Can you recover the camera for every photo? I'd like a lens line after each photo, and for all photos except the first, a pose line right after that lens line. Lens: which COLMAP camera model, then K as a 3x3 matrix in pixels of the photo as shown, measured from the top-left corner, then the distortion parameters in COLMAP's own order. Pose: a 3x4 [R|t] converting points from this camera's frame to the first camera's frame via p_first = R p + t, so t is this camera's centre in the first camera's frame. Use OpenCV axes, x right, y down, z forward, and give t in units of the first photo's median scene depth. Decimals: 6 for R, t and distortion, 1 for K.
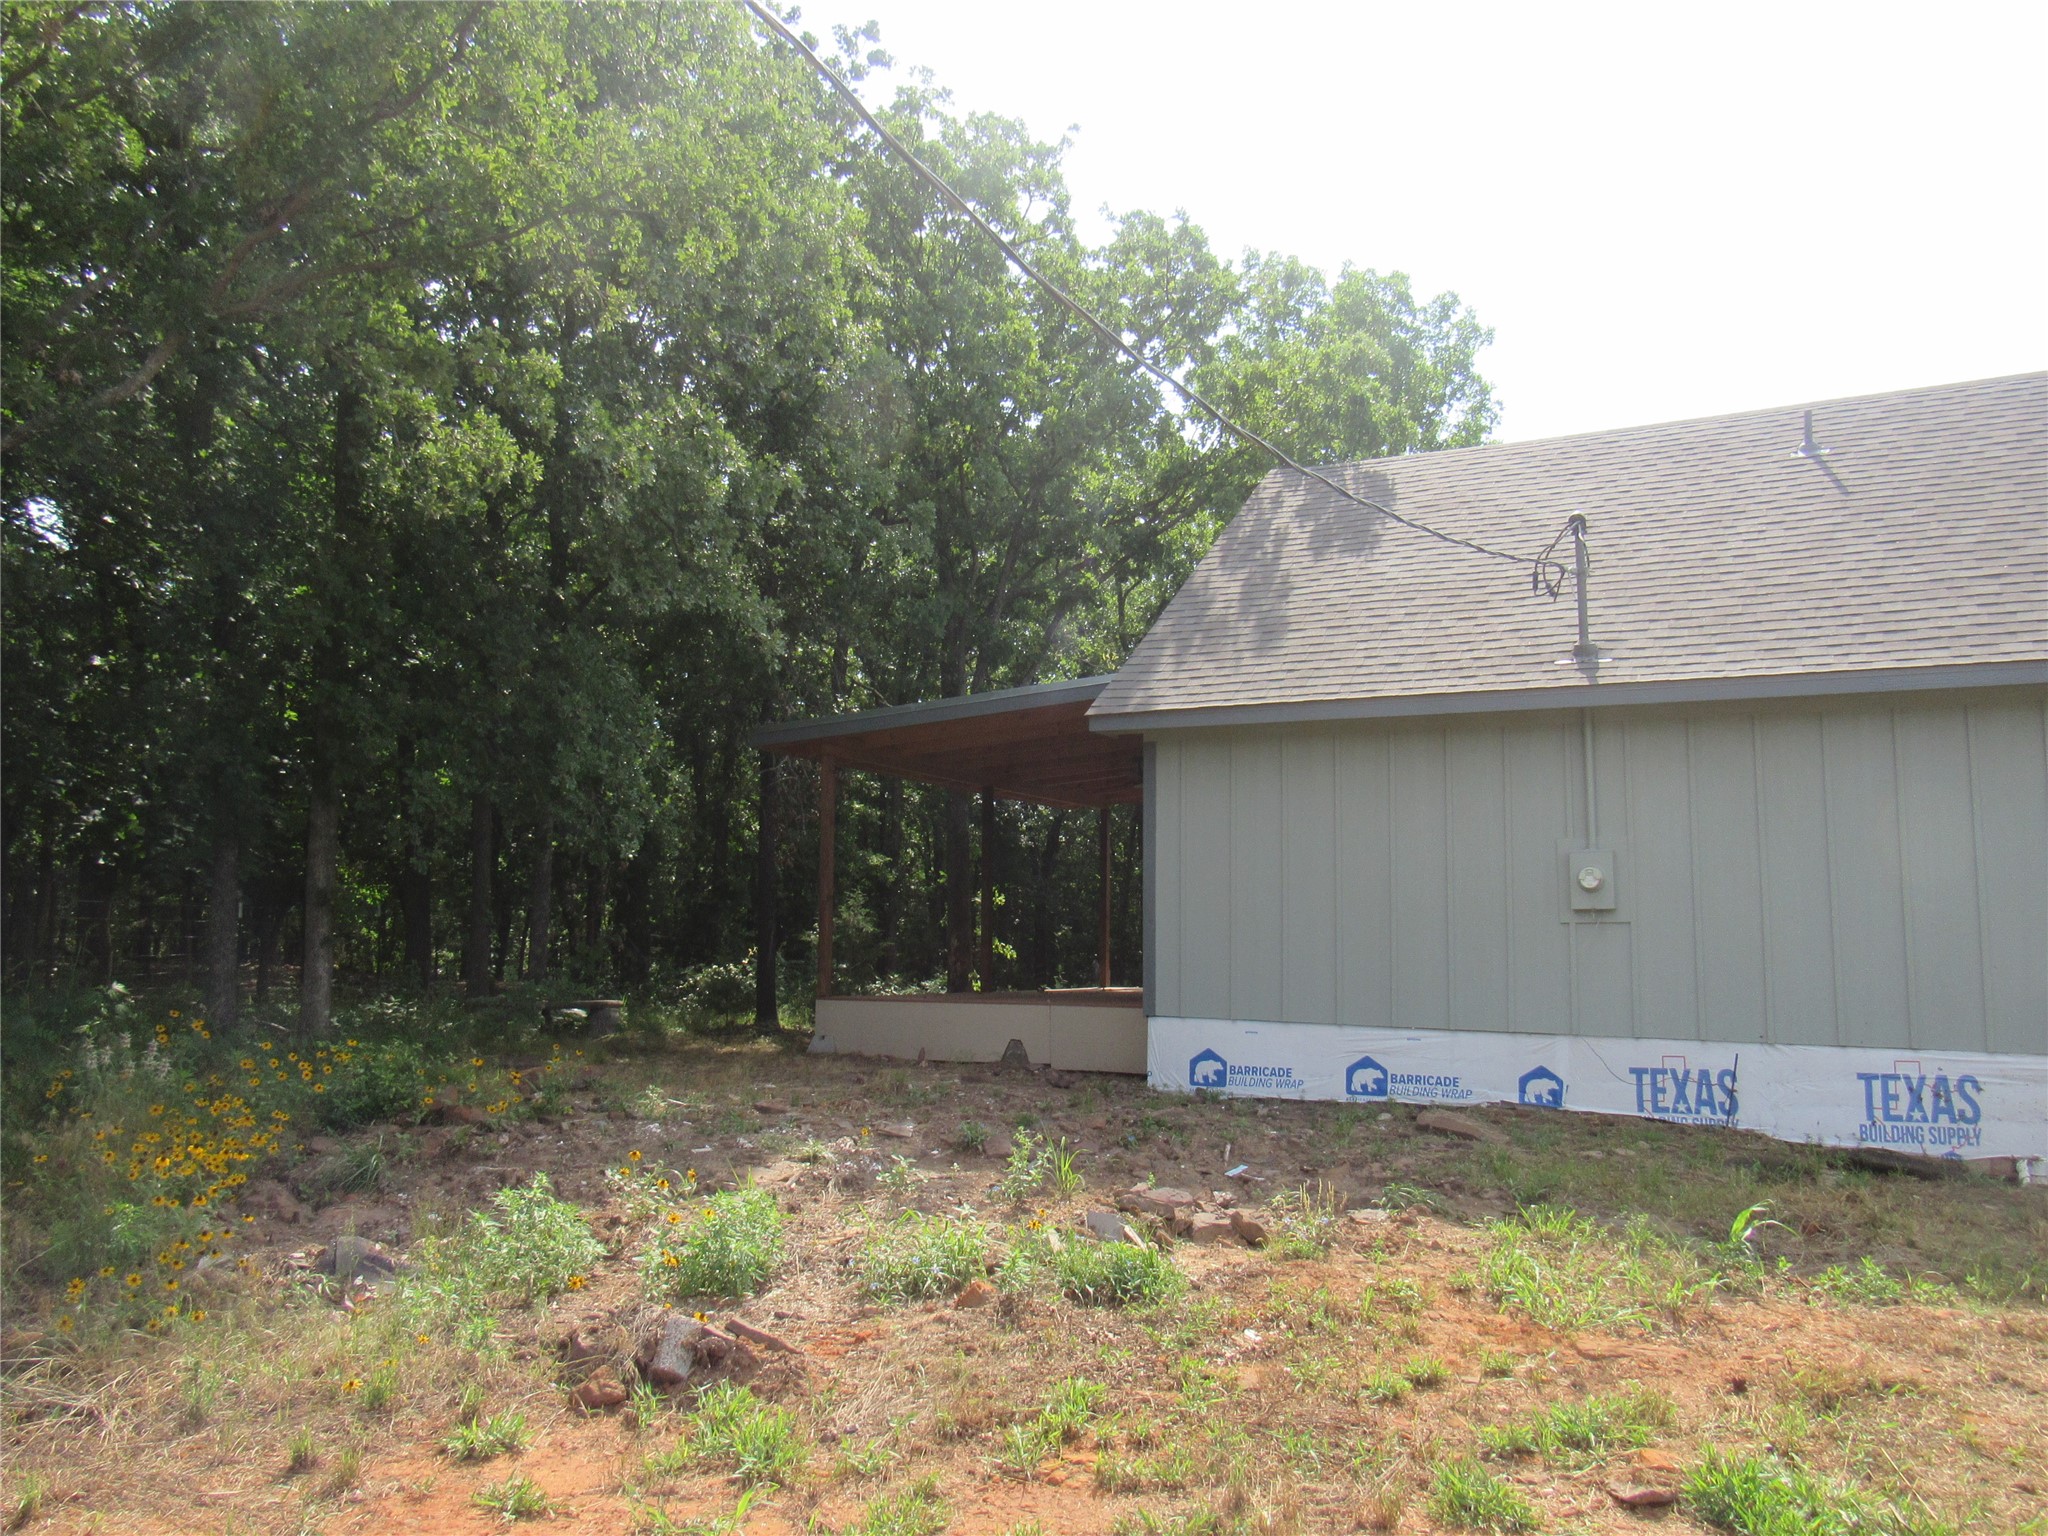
lens RADIAL K [[1583.5, 0, 1024.3], [0, 1583.5, 807.2], [0, 0, 1]] dist [-0.094603, -0.000318]
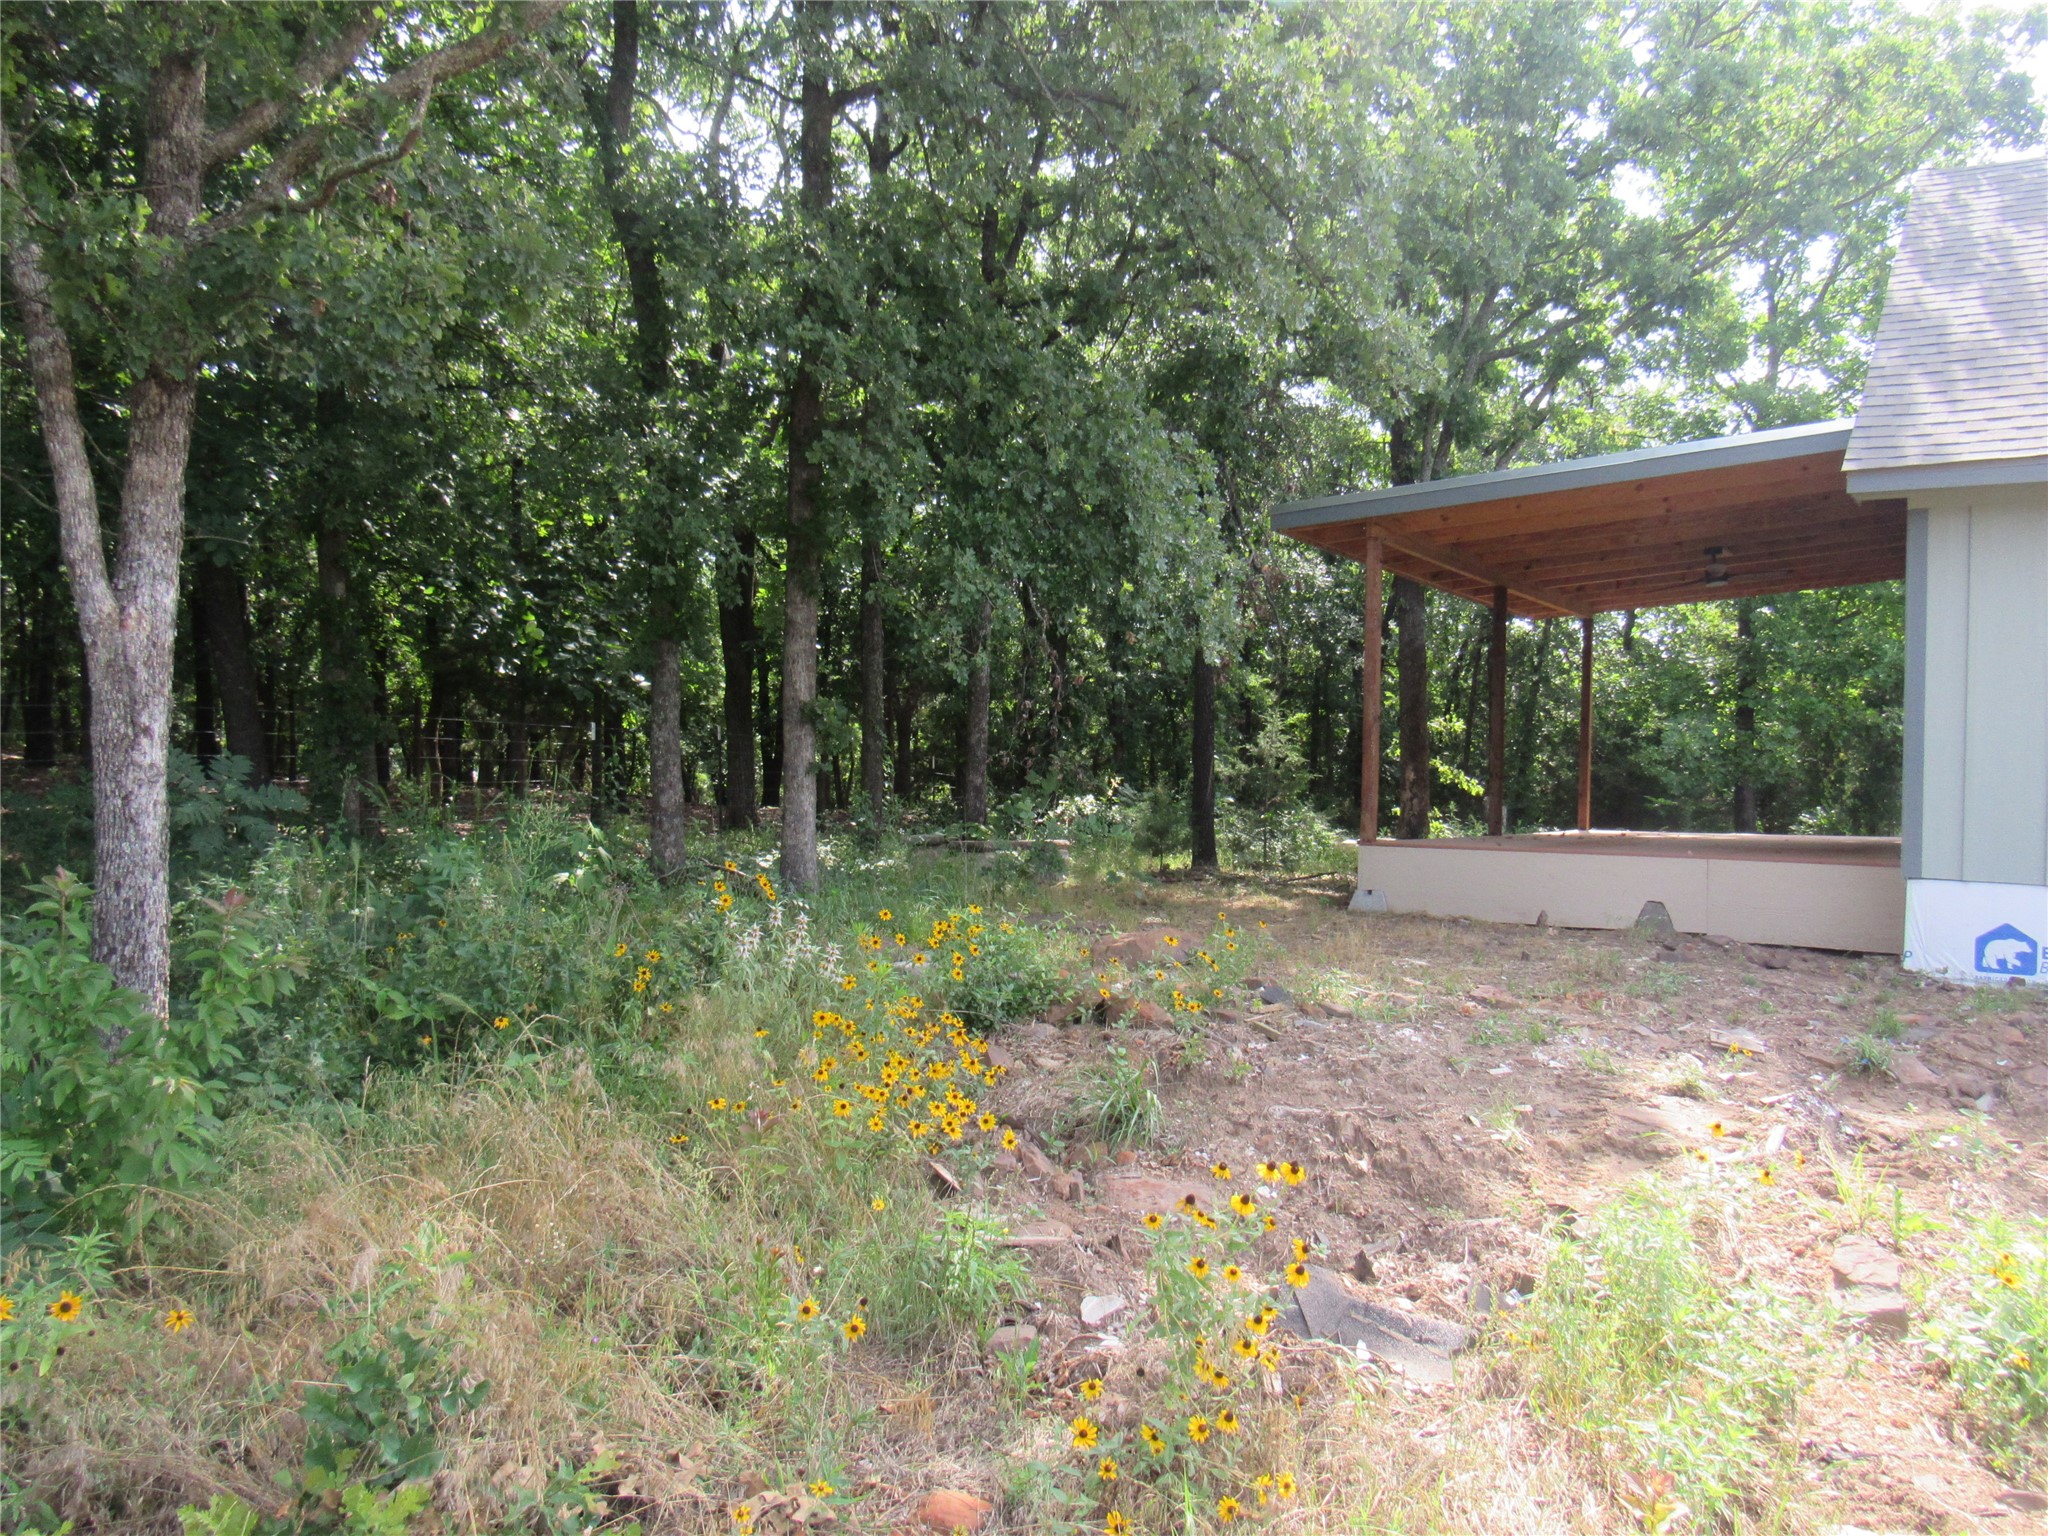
lens RADIAL K [[1574.7, 0, 1024.0], [0, 1574.7, 768.0], [0, 0, 1]] dist [-0.013674, -0.003607]
pose [[0.993977, 0.010030, -0.109131, -0.236168], [-0.001087, 0.996656, 0.081704, 0.018796], [0.109586, -0.081093, 0.990664, 0.205224]]
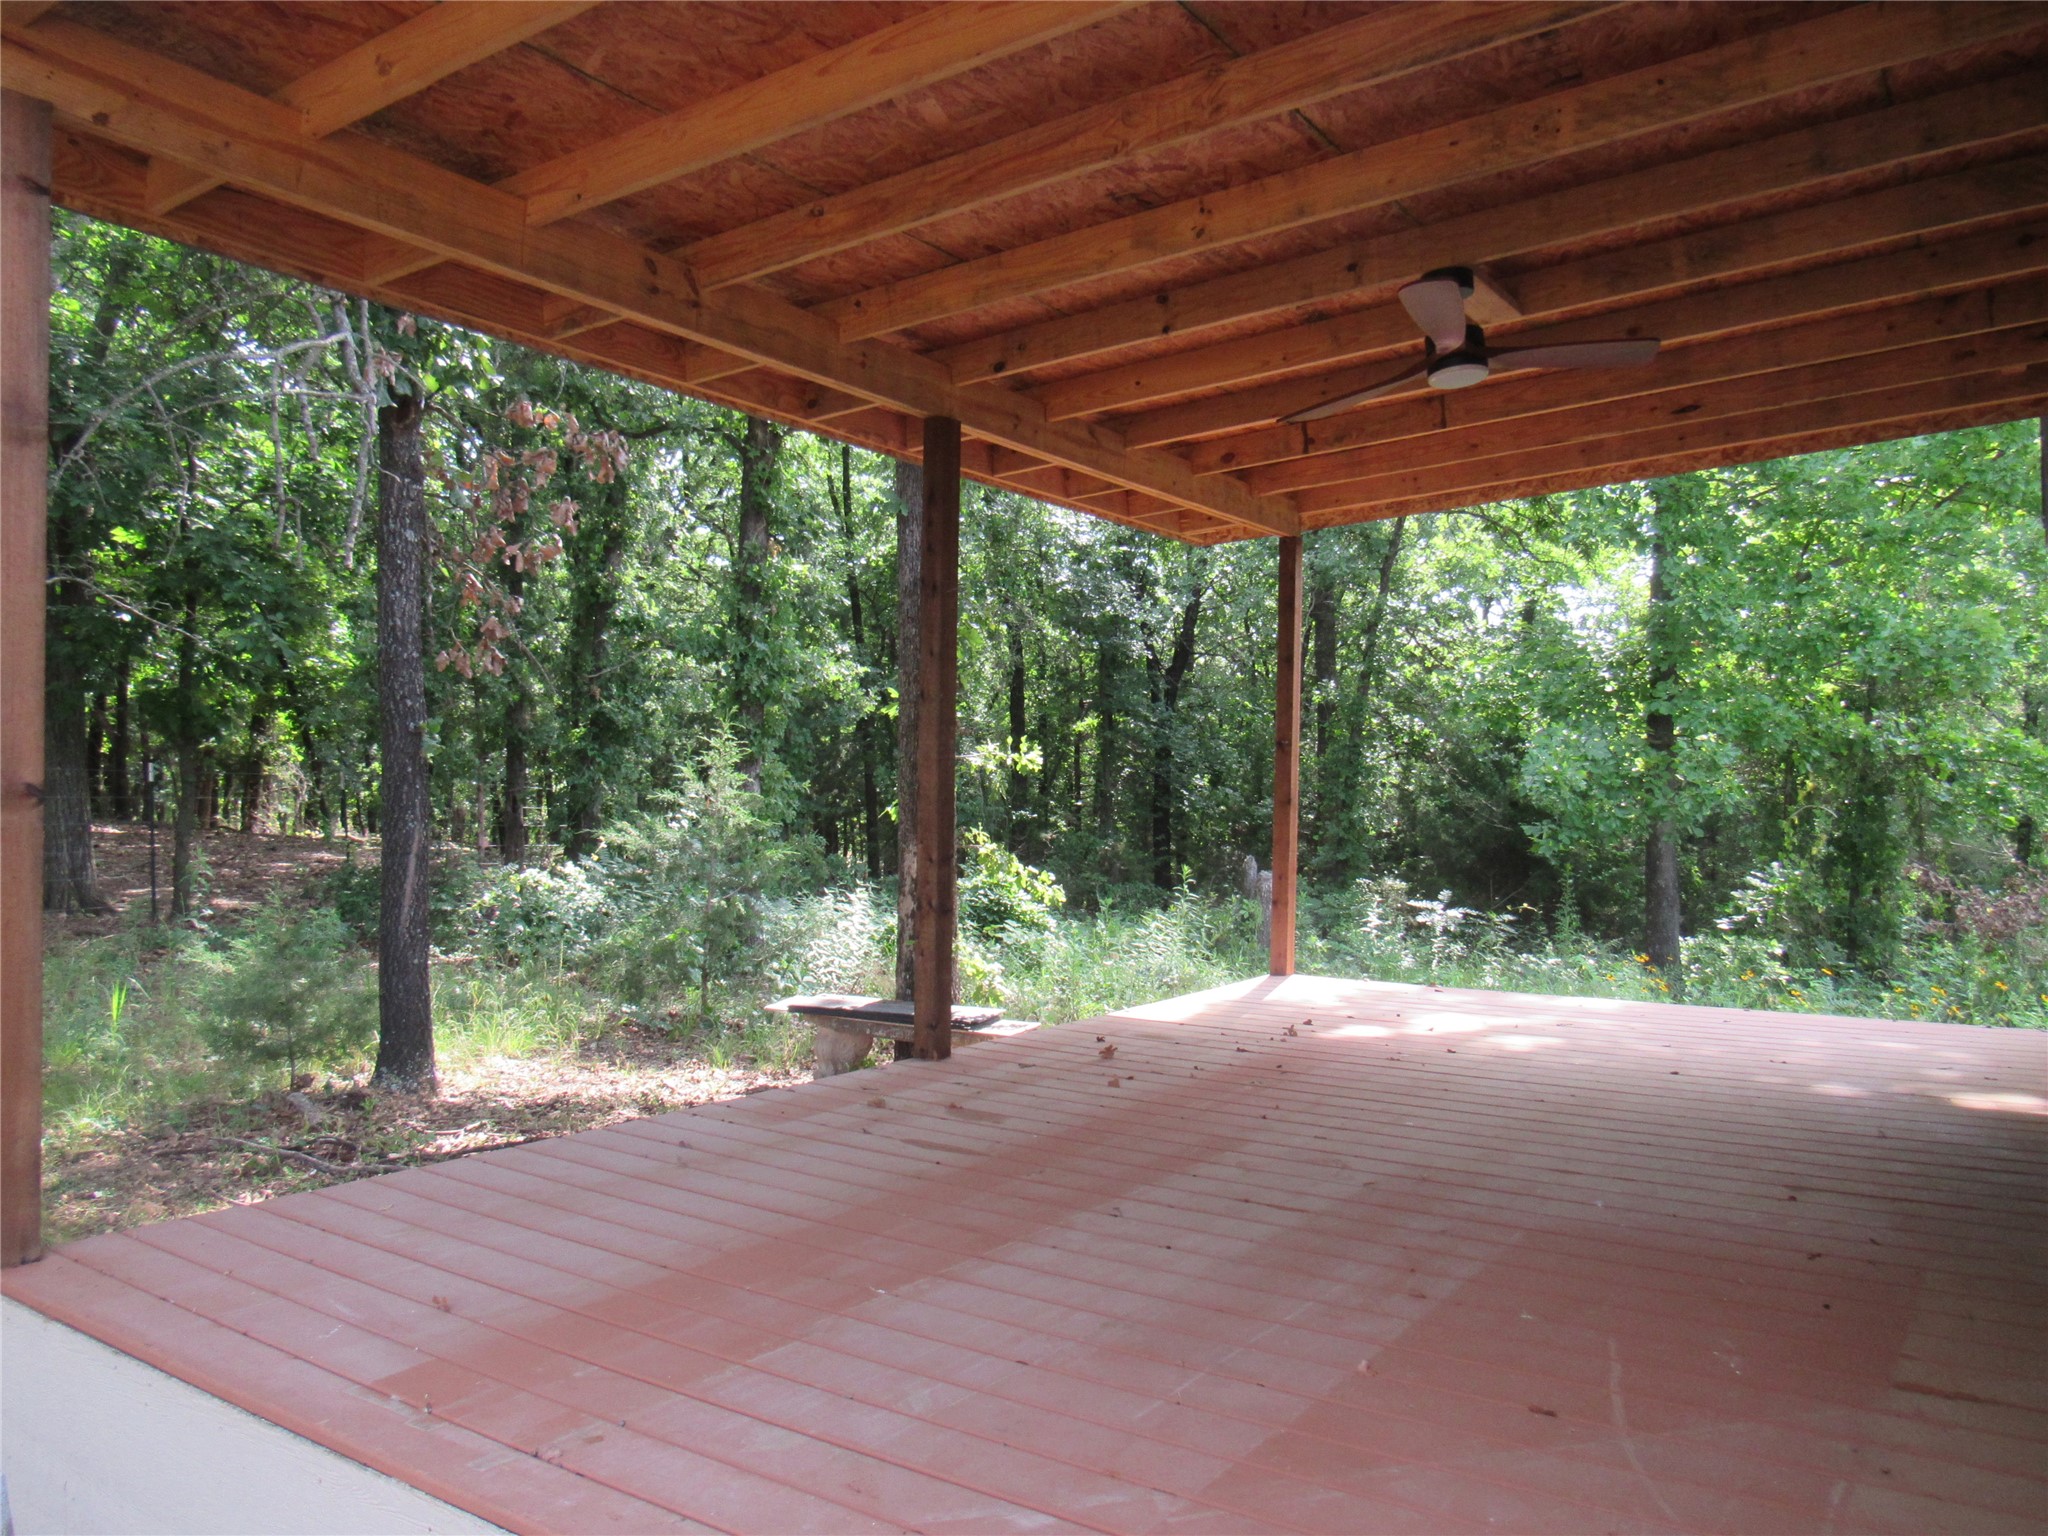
lens RADIAL K [[1574.7, 0, 1024.0], [0, 1574.7, 768.0], [0, 0, 1]] dist [-0.013674, -0.003607]
pose [[0.995693, 0.008768, -0.092295, 0.035406], [-0.000940, 0.996422, 0.084517, 0.039749], [0.092706, -0.084066, 0.992138, 0.906687]]
